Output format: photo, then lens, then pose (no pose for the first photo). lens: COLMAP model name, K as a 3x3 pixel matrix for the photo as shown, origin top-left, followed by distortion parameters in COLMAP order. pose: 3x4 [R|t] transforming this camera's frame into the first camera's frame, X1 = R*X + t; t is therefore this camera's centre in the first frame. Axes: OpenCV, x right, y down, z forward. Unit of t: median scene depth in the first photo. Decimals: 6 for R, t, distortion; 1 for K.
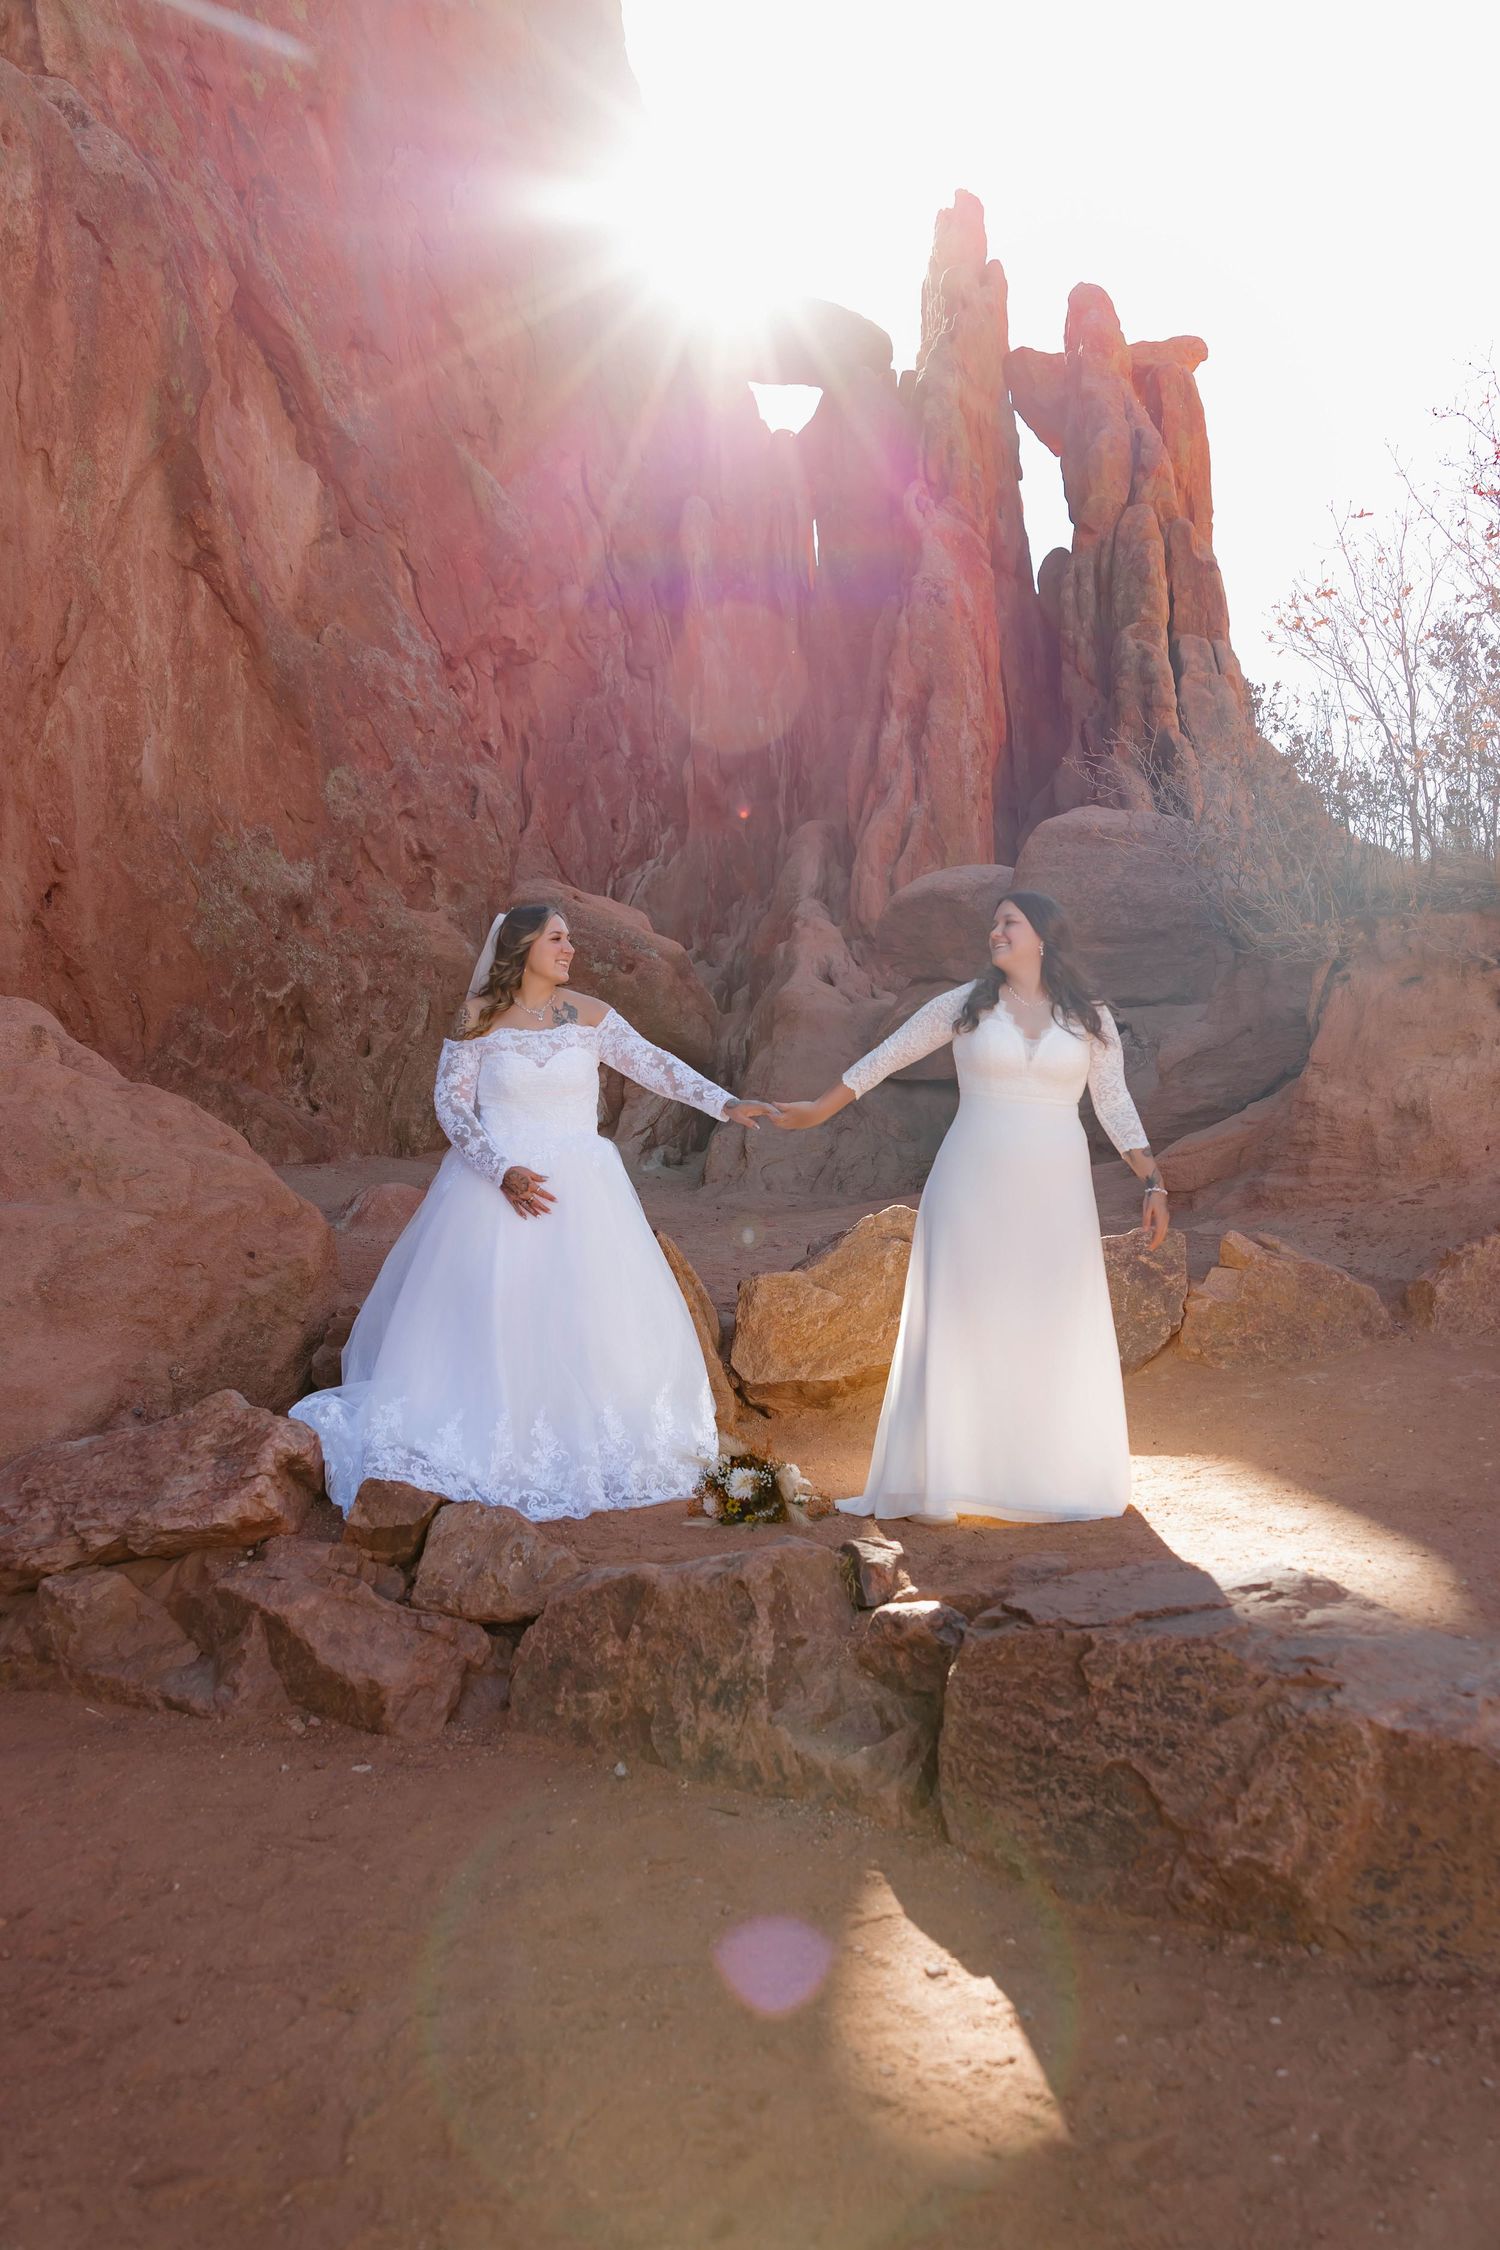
lens RADIAL K [[1761.4, 0, 722.1], [0, 1761.4, 1128.4], [0, 0, 1]] dist [0.005264, 0.008076]
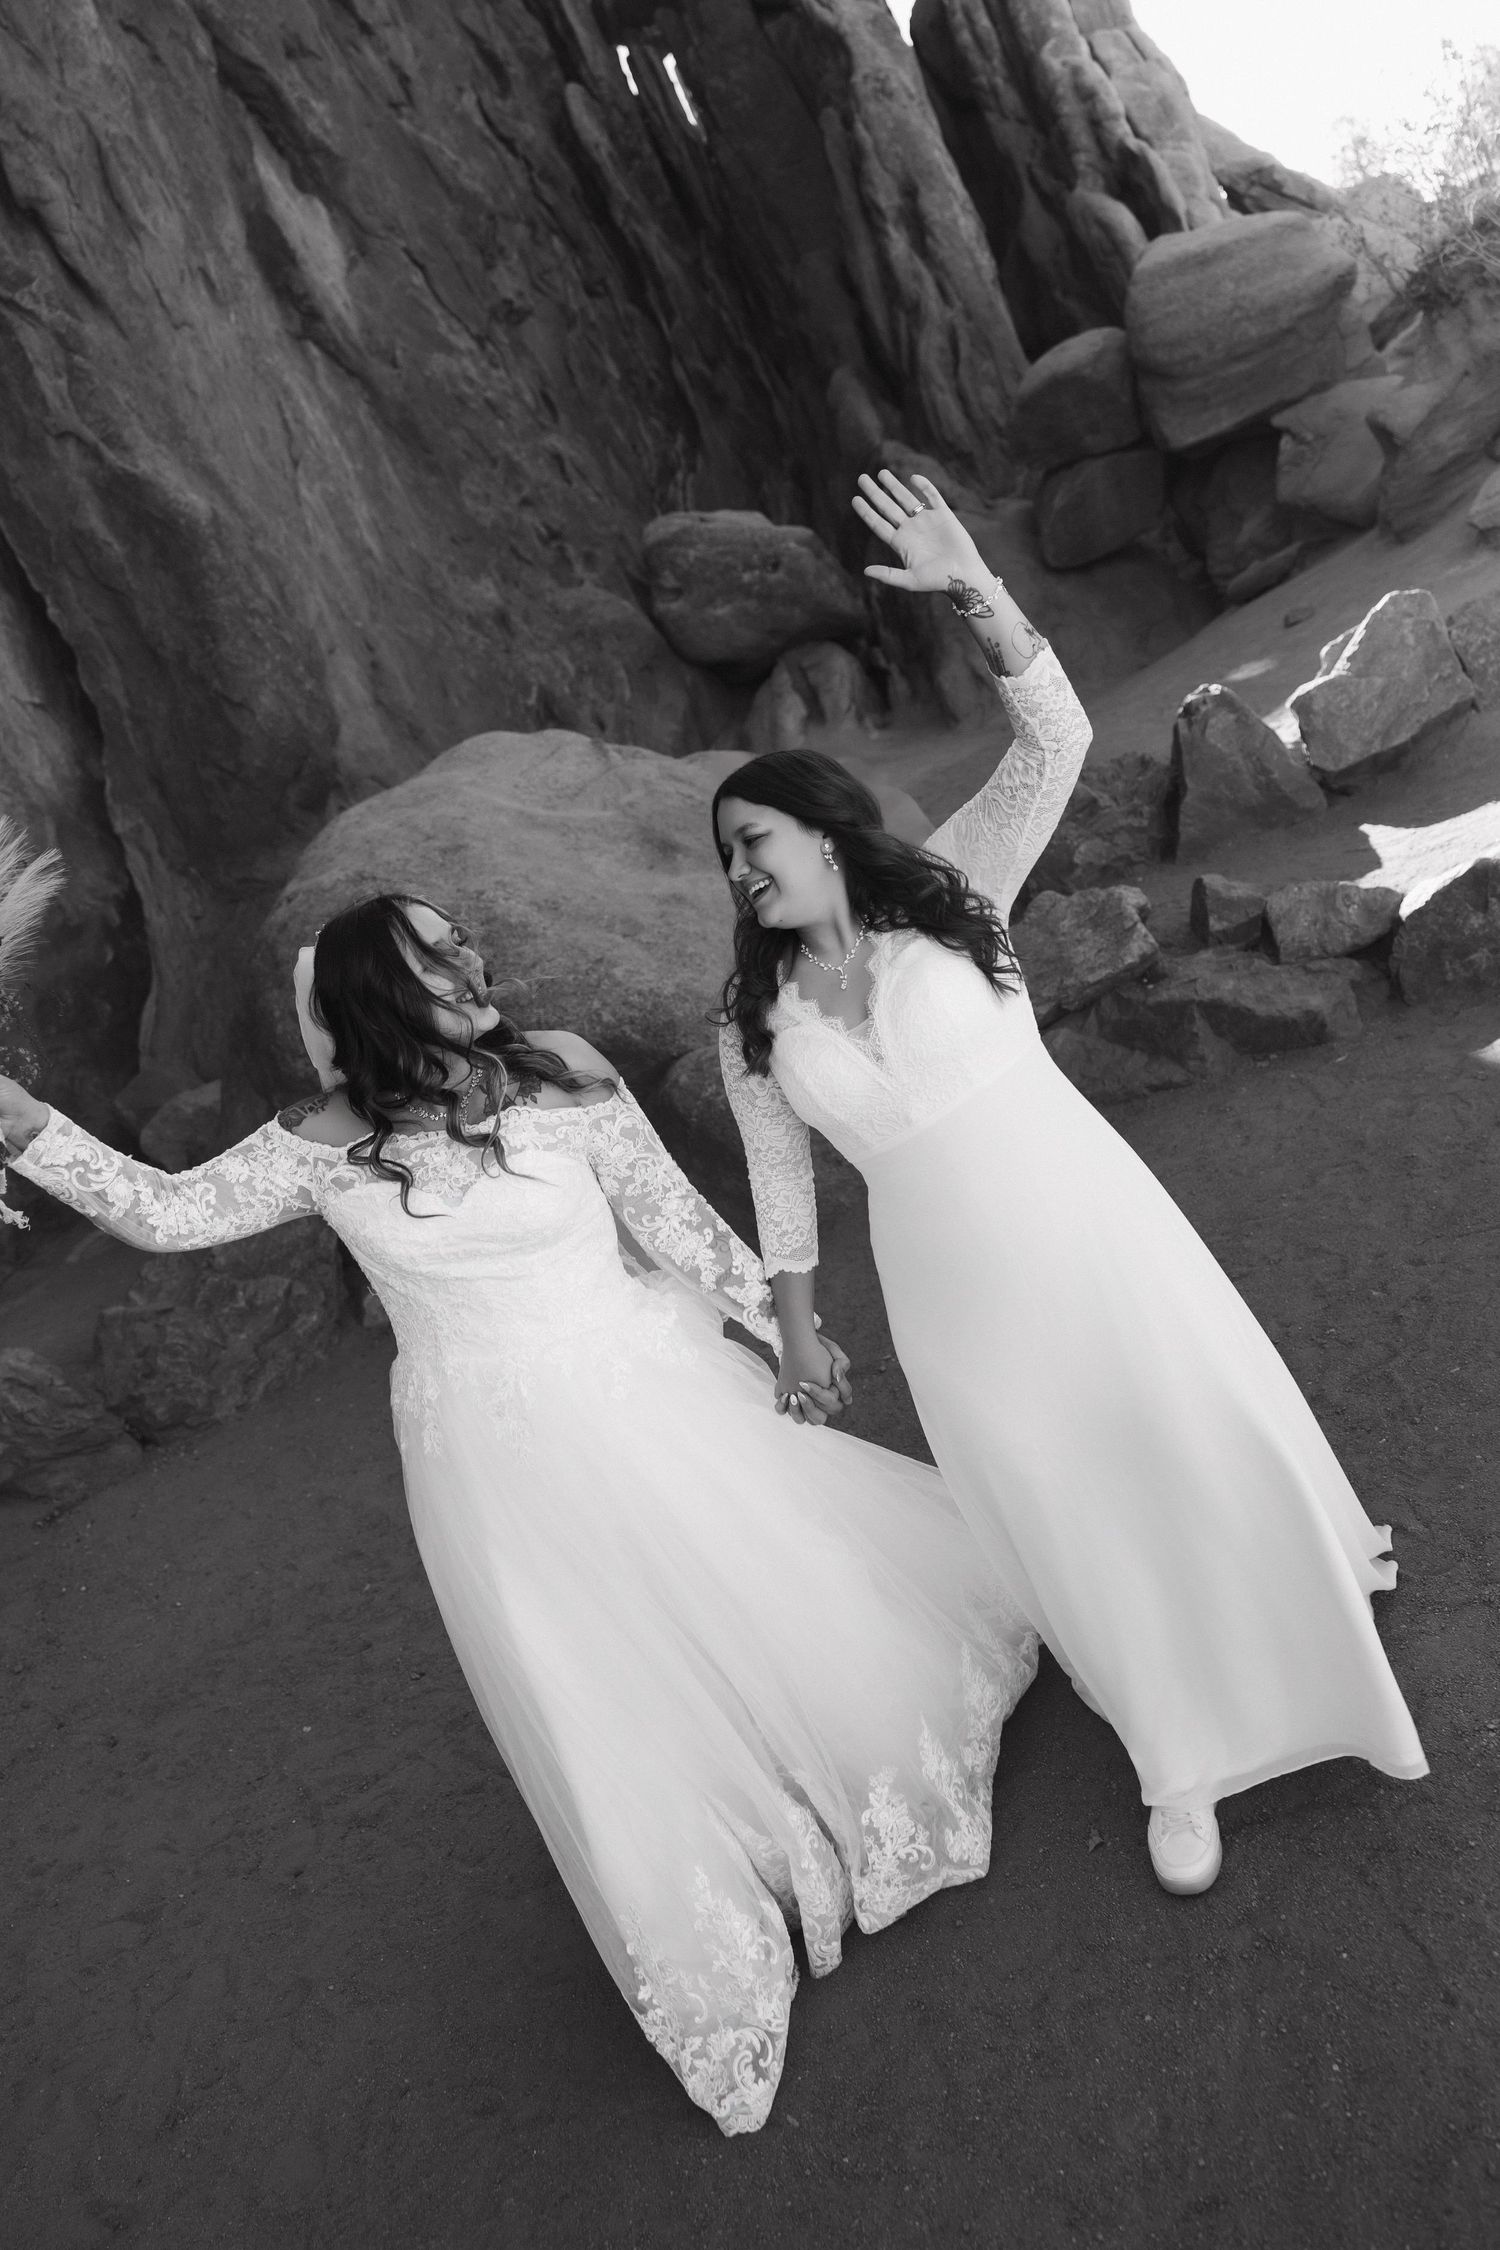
lens RADIAL K [[1761.4, 0, 736.6], [0, 1761.4, 1111.1], [0, 0, 1]] dist [0.005264, 0.008076]
pose [[0.930635, -0.363379, -0.043283, -0.156926], [0.364412, 0.909399, 0.200493, -0.015906], [-0.033493, -0.202359, 0.978739, -0.098674]]
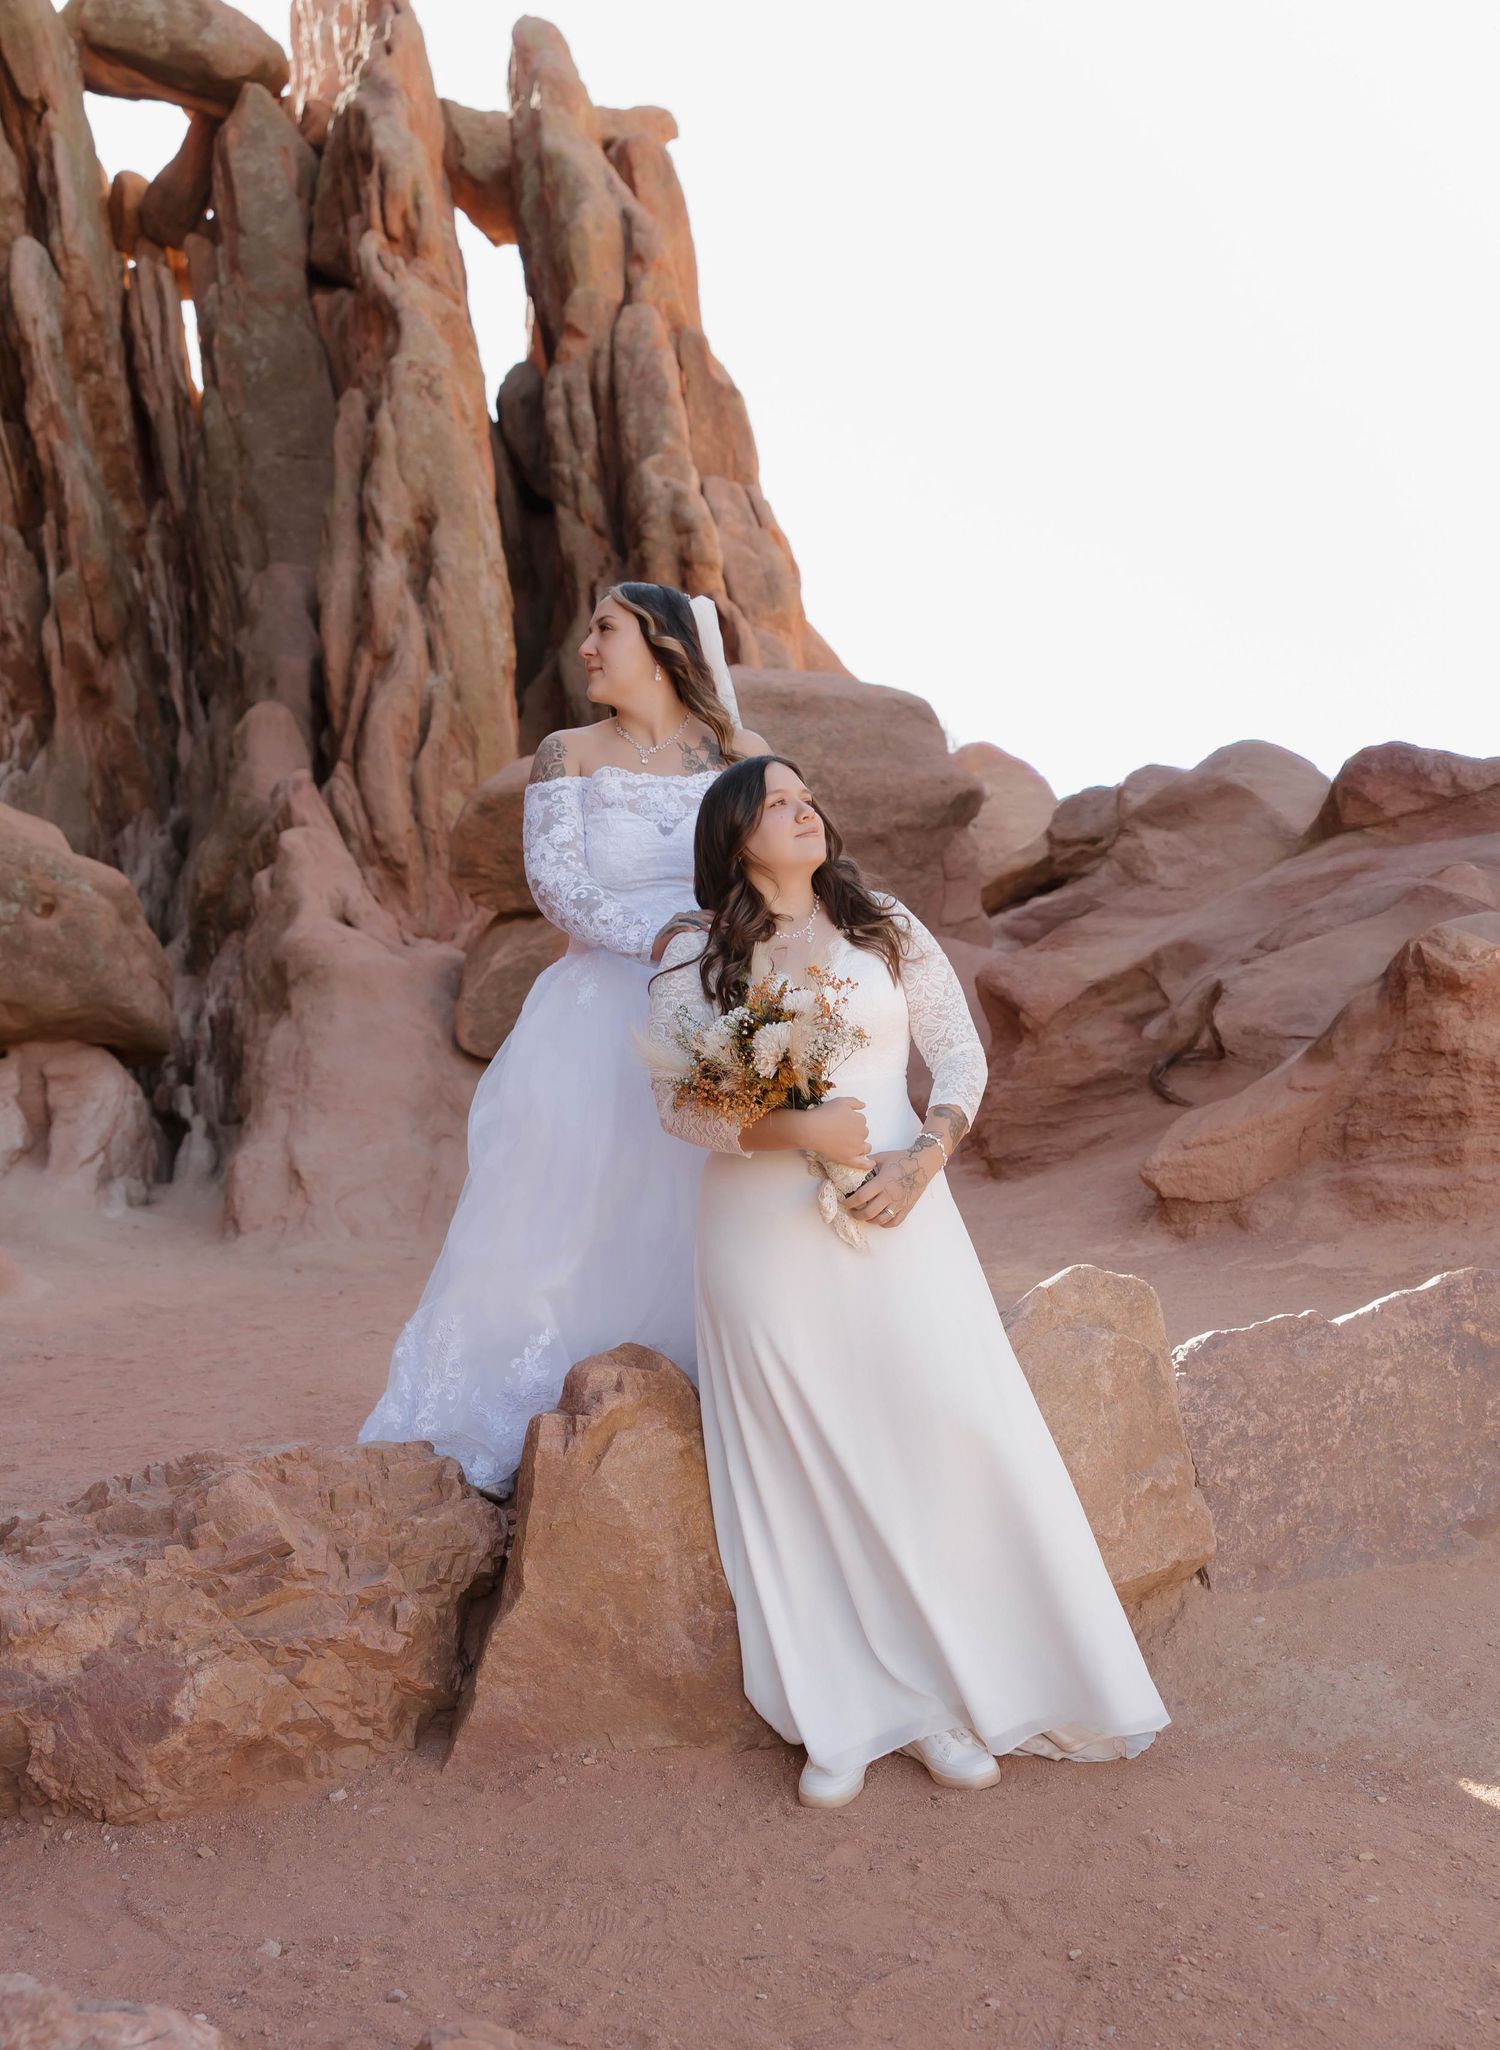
lens RADIAL K [[2162.3, 0, 775.2], [0, 2162.3, 1157.7], [0, 0, 1]] dist [0.013513, 0.000000]
pose [[0.940021, -0.056960, 0.336327, -0.079662], [0.052557, 0.998371, 0.022190, -0.003011], [-0.337043, -0.003182, 0.941484, 0.165305]]
